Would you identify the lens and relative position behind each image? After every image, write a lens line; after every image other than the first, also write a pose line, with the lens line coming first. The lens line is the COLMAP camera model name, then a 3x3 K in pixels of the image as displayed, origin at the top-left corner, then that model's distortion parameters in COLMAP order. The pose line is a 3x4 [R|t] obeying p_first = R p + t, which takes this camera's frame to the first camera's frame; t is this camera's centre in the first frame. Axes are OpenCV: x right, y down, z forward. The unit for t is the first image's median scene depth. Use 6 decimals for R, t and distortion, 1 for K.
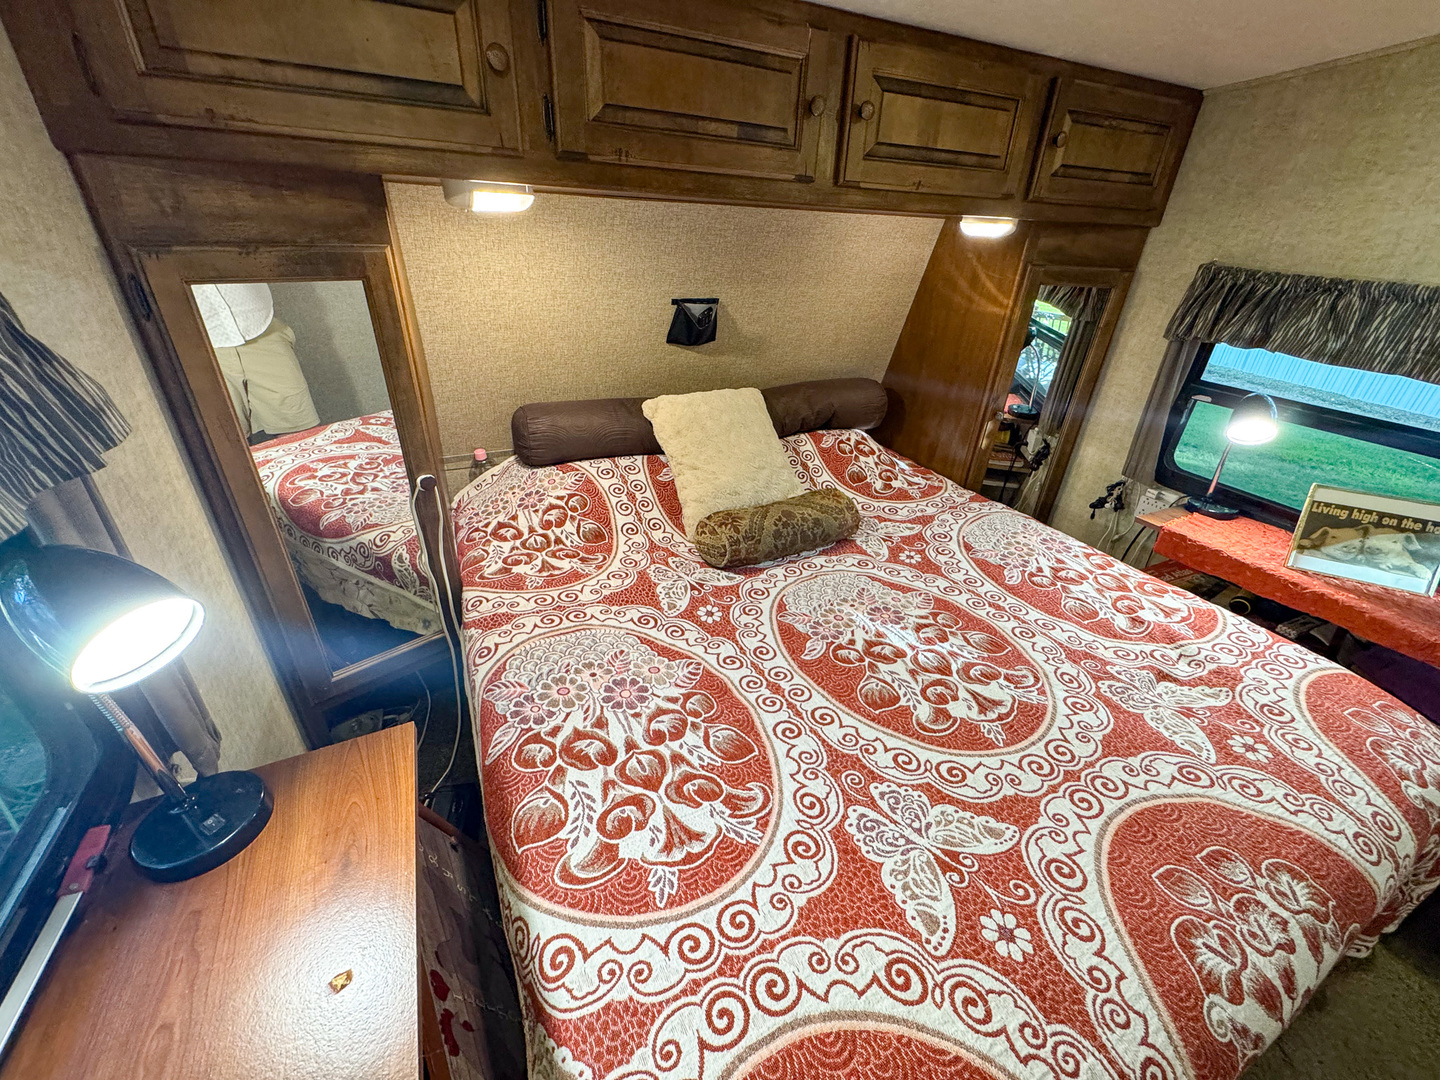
lens RADIAL K [[574.1, 0, 719.8], [0, 574.1, 538.3], [0, 0, 1]] dist [-0.001076, -0.001018]
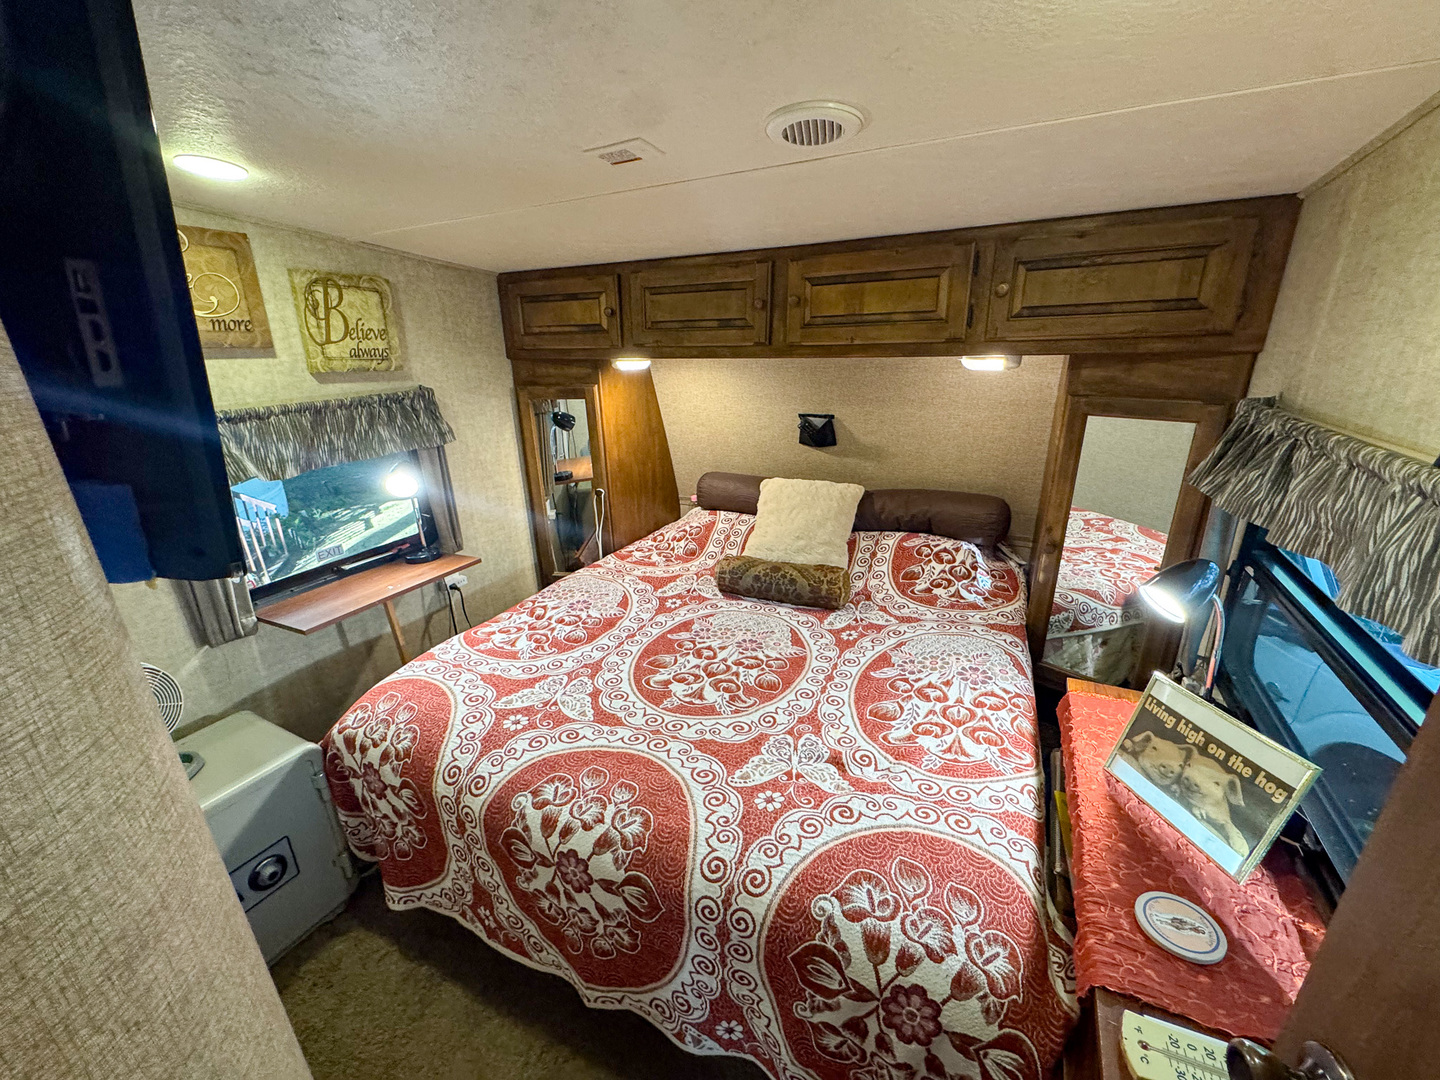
lens RADIAL K [[574.1, 0, 725.4], [0, 574.1, 541.7], [0, 0, 1]] dist [-0.001076, -0.001018]
pose [[0.610661, 0.210867, -0.763301, 1.155685], [-0.334401, 0.942403, -0.007185, -0.058541], [0.717822, 0.259636, 0.646003, 0.043111]]
